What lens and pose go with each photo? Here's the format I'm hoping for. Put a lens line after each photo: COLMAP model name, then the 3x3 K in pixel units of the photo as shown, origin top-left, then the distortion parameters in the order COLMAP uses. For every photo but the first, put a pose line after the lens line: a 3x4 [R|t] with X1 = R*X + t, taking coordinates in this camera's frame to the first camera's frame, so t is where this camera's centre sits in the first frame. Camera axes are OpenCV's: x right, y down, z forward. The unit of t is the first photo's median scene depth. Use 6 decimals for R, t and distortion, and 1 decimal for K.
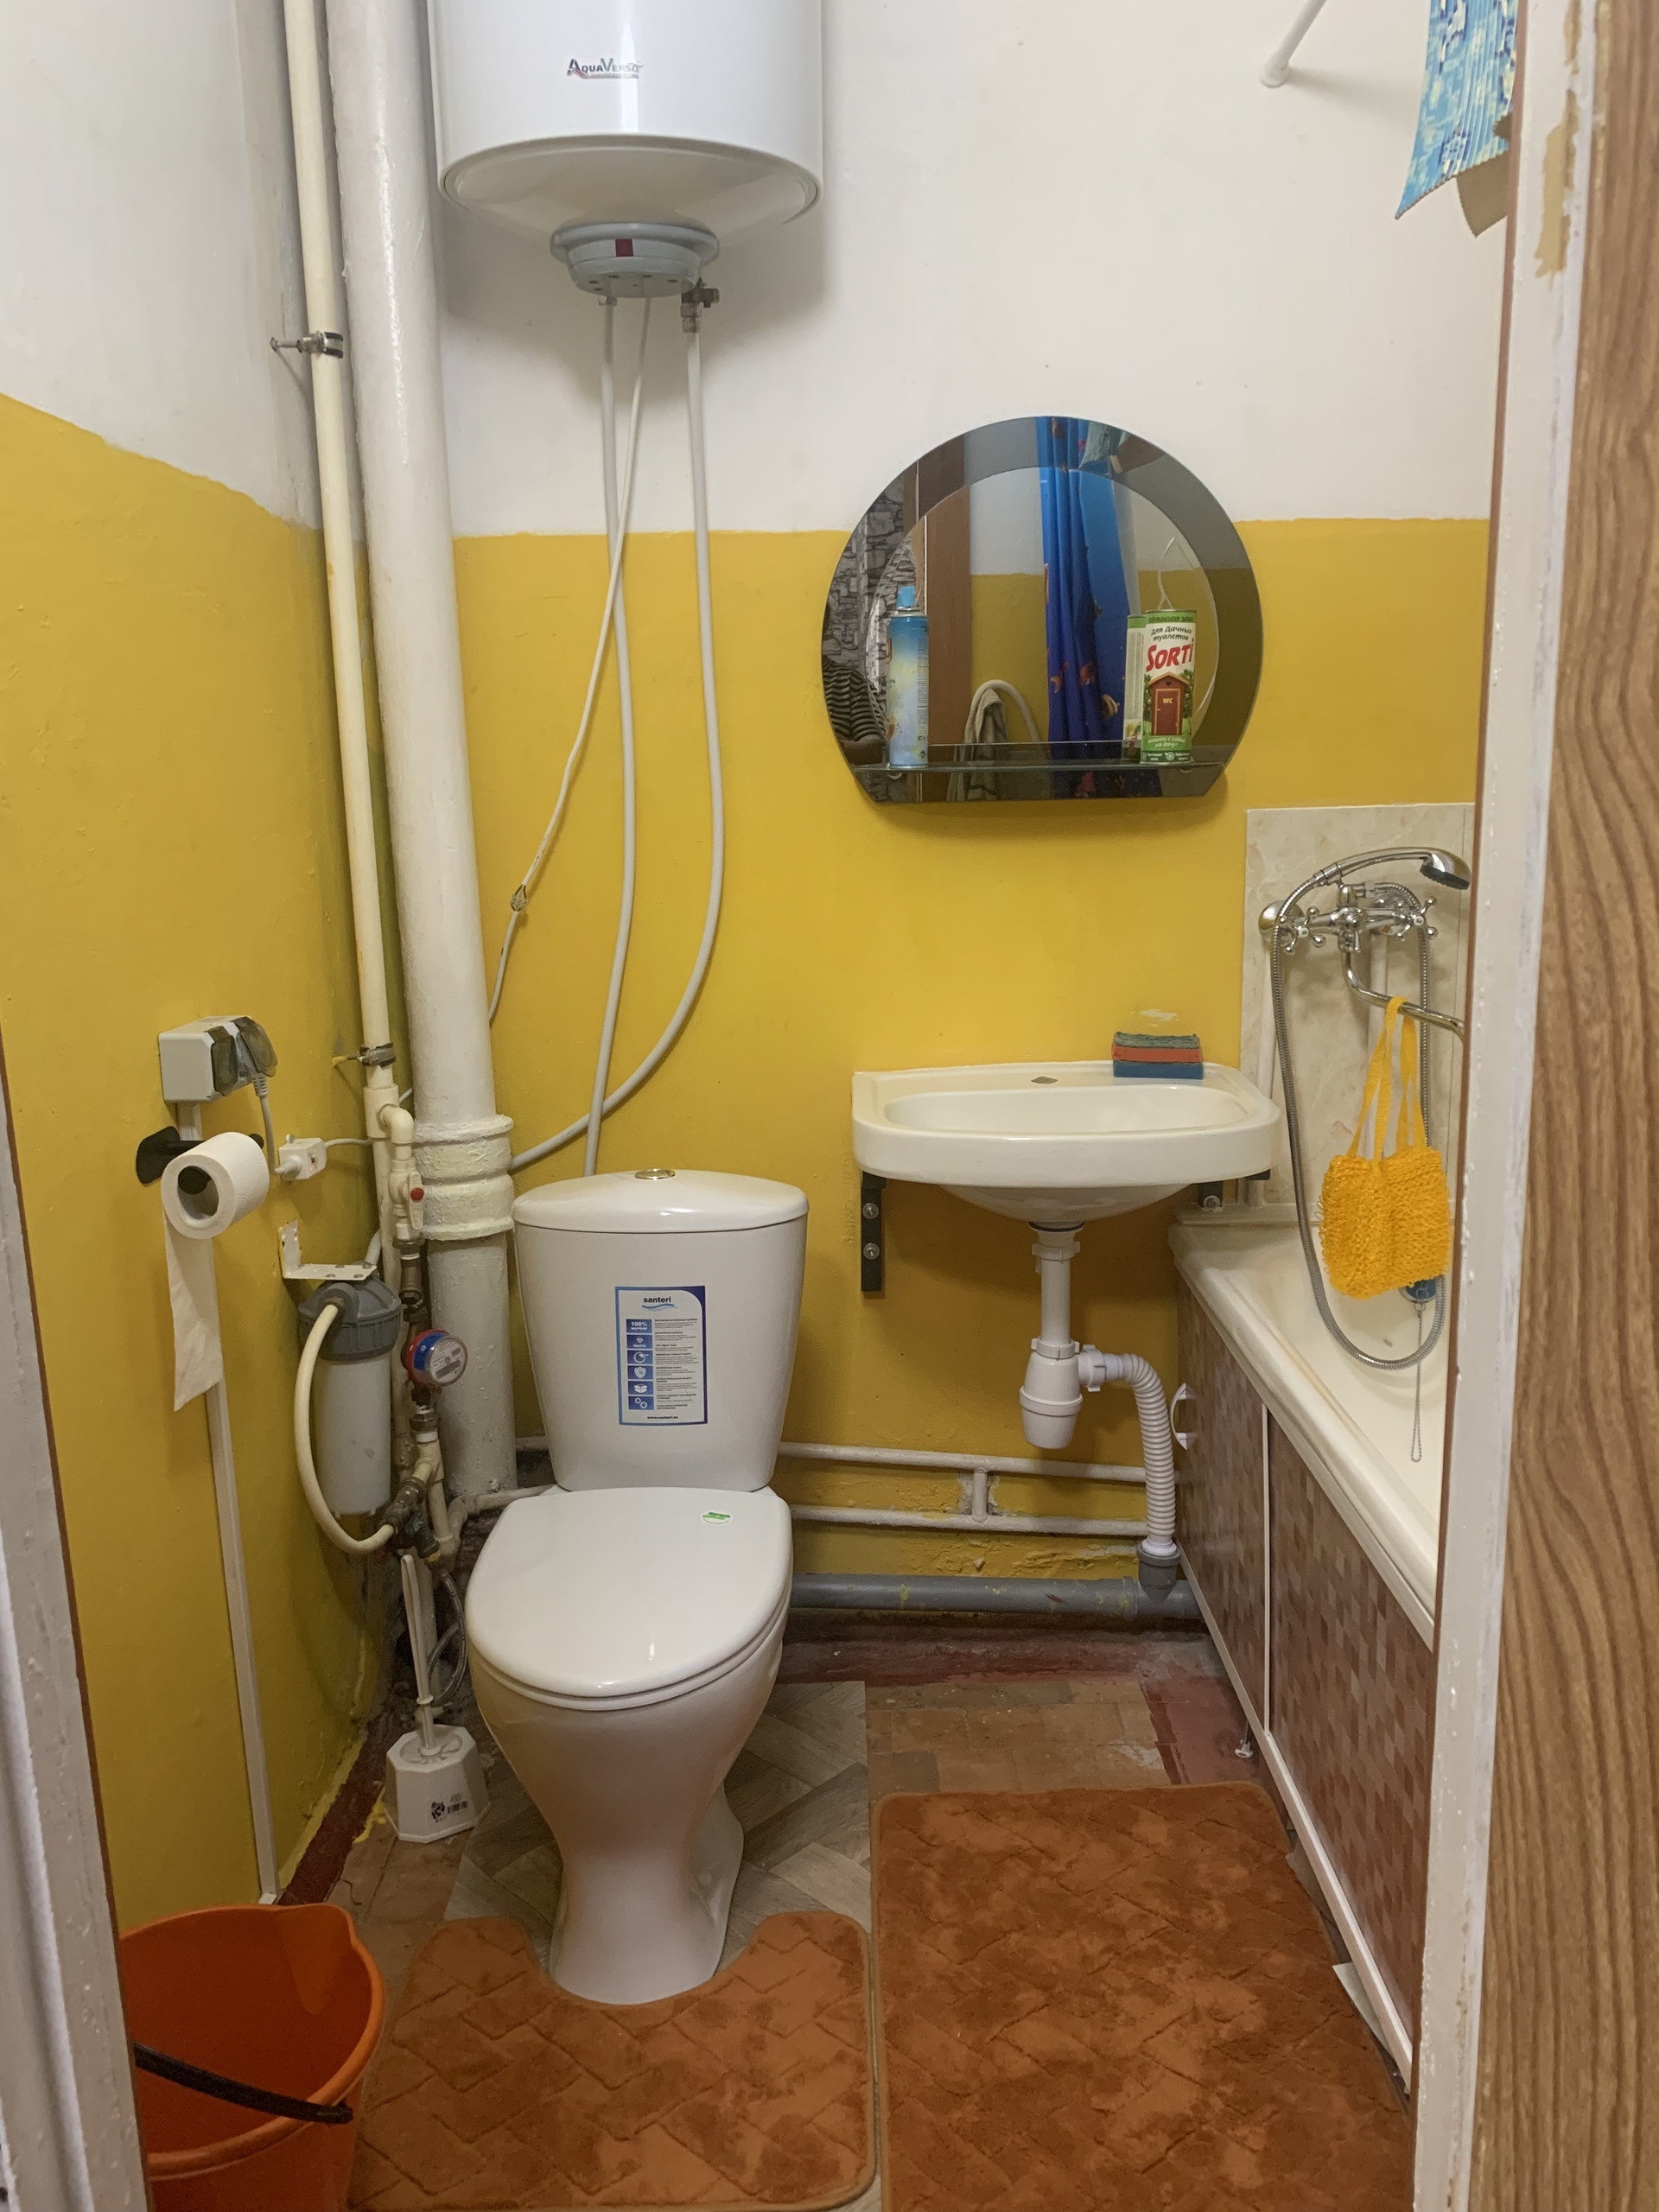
lens RADIAL K [[1699.6, 0, 829.5], [0, 1699.6, 1106.0], [0, 0, 1]] dist [0.055179, -0.047696]
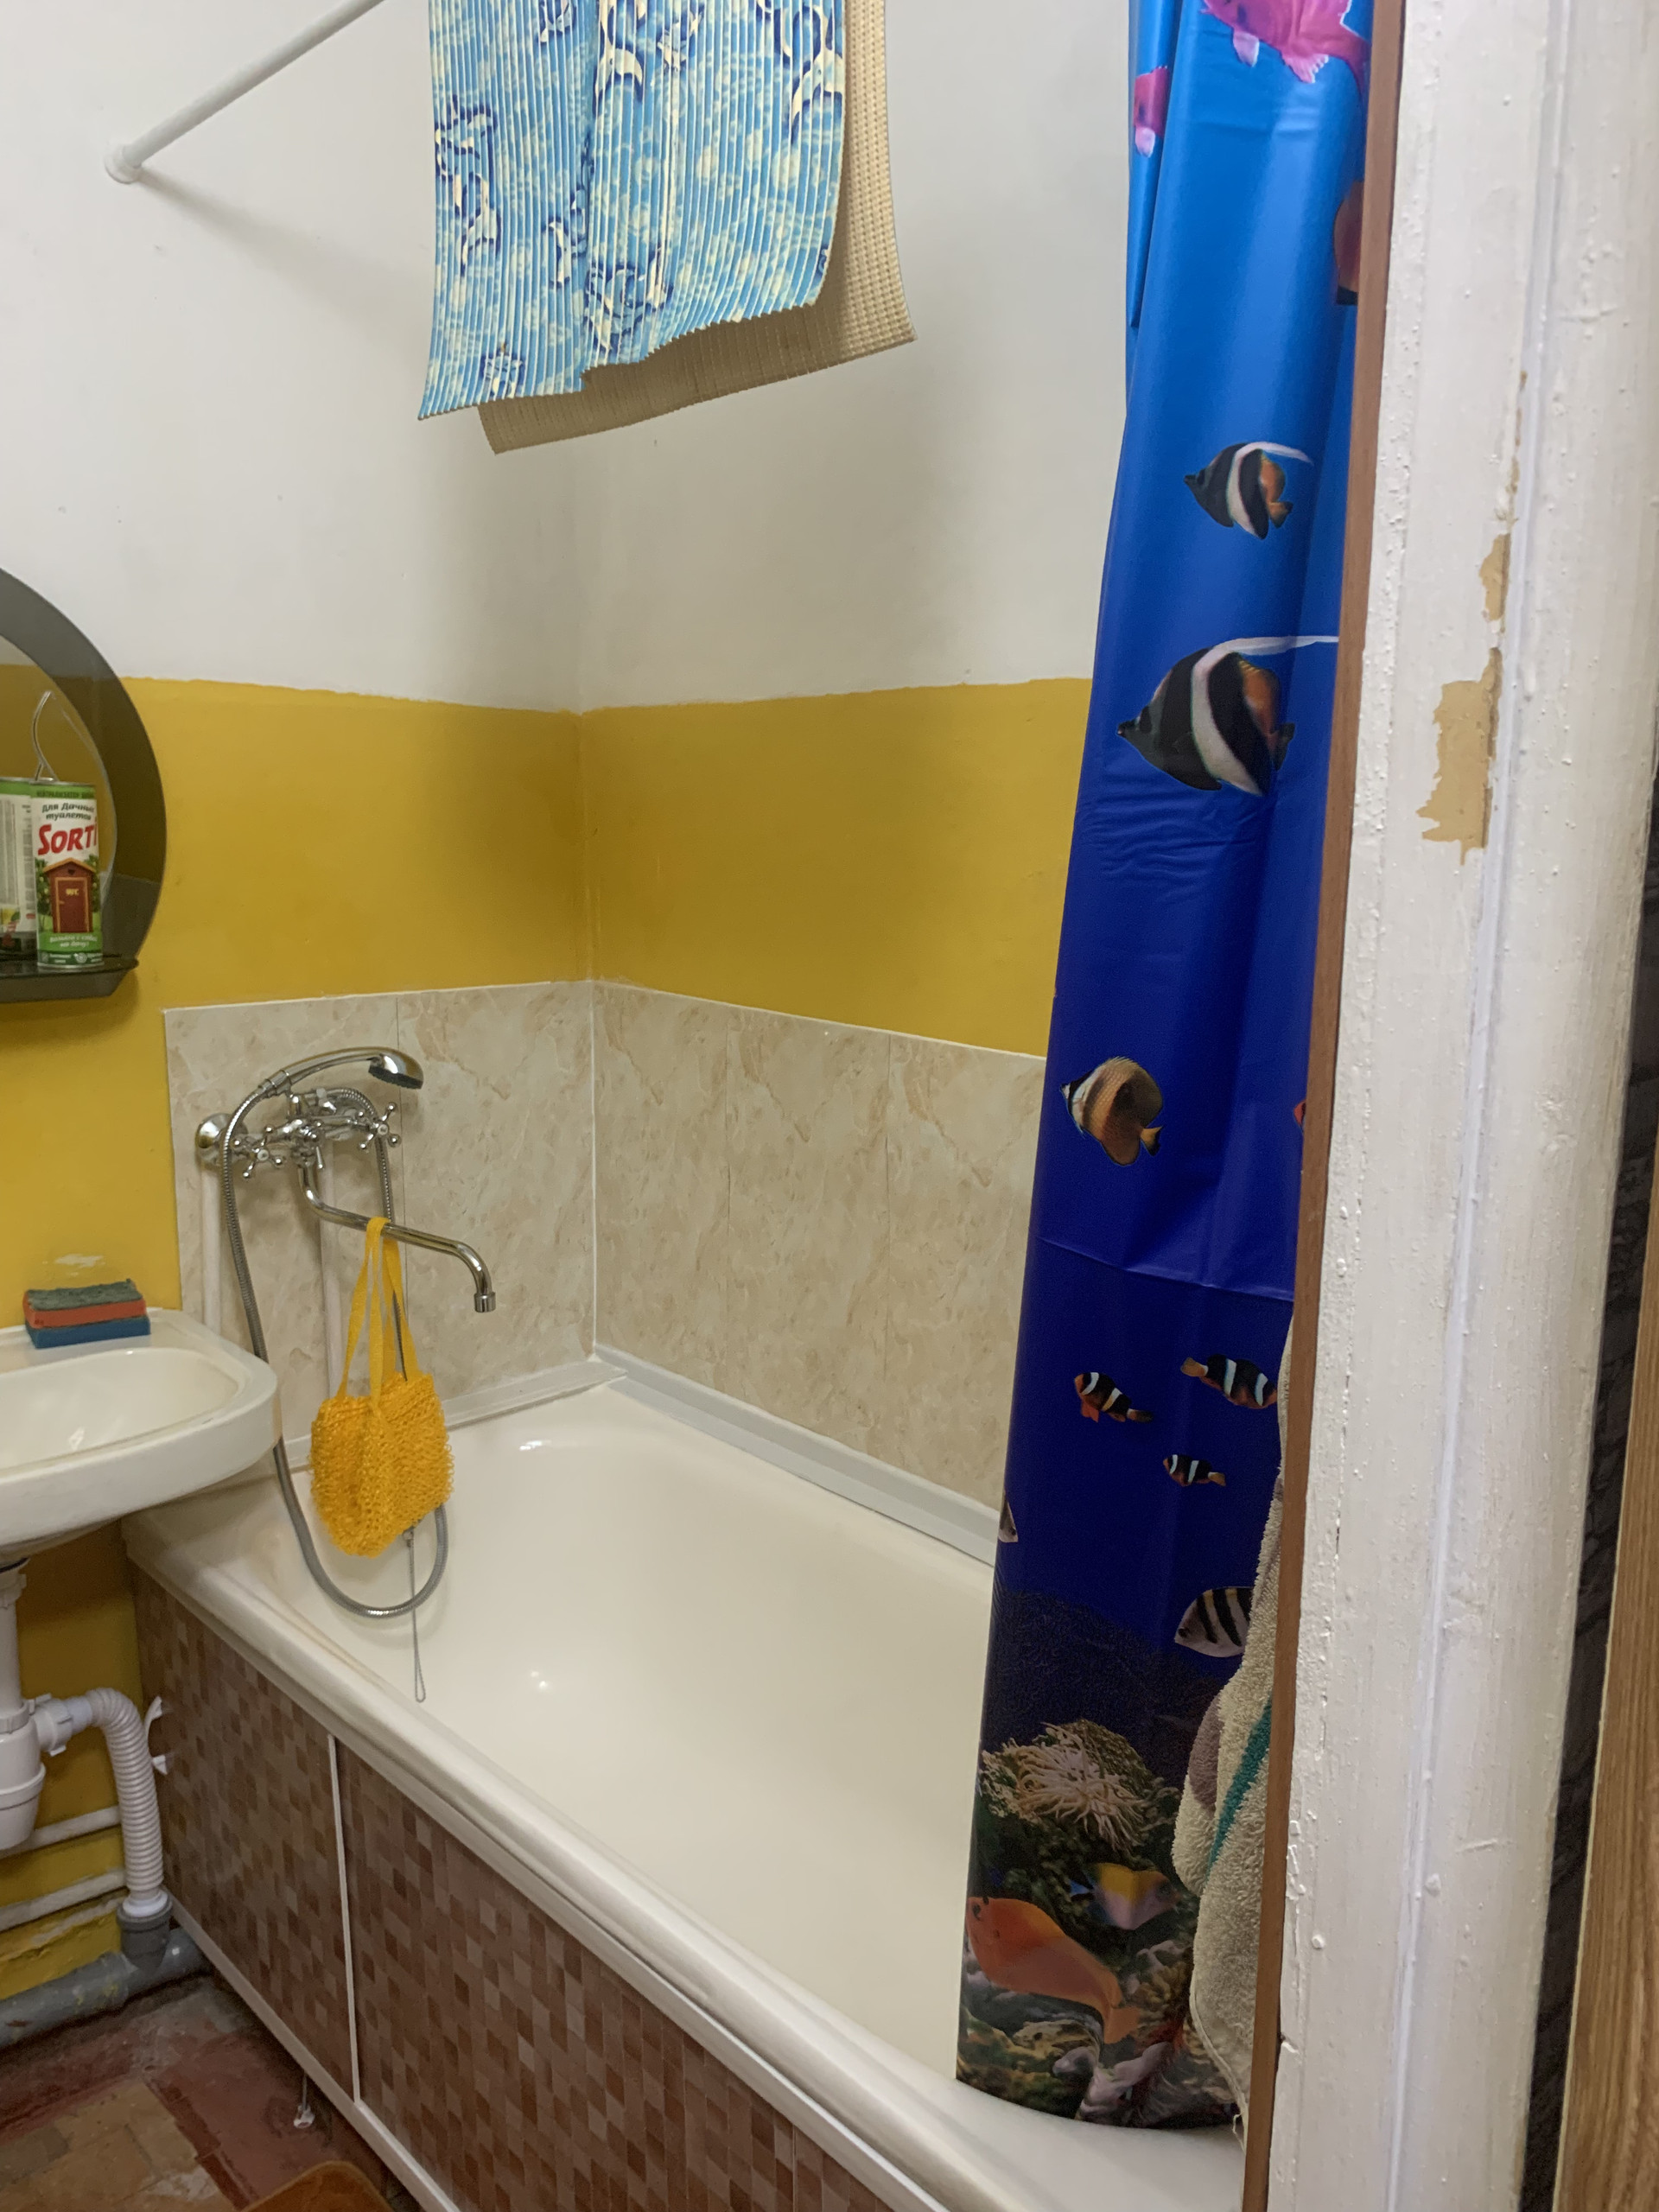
lens RADIAL K [[1718.0, 0, 829.5], [0, 1718.0, 1106.0], [0, 0, 1]] dist [0.017808, -0.010045]
pose [[0.728326, -0.092281, 0.678989, -0.103261], [0.111323, 0.993661, 0.015636, -0.106613], [-0.676128, 0.064199, 0.733982, 0.158117]]
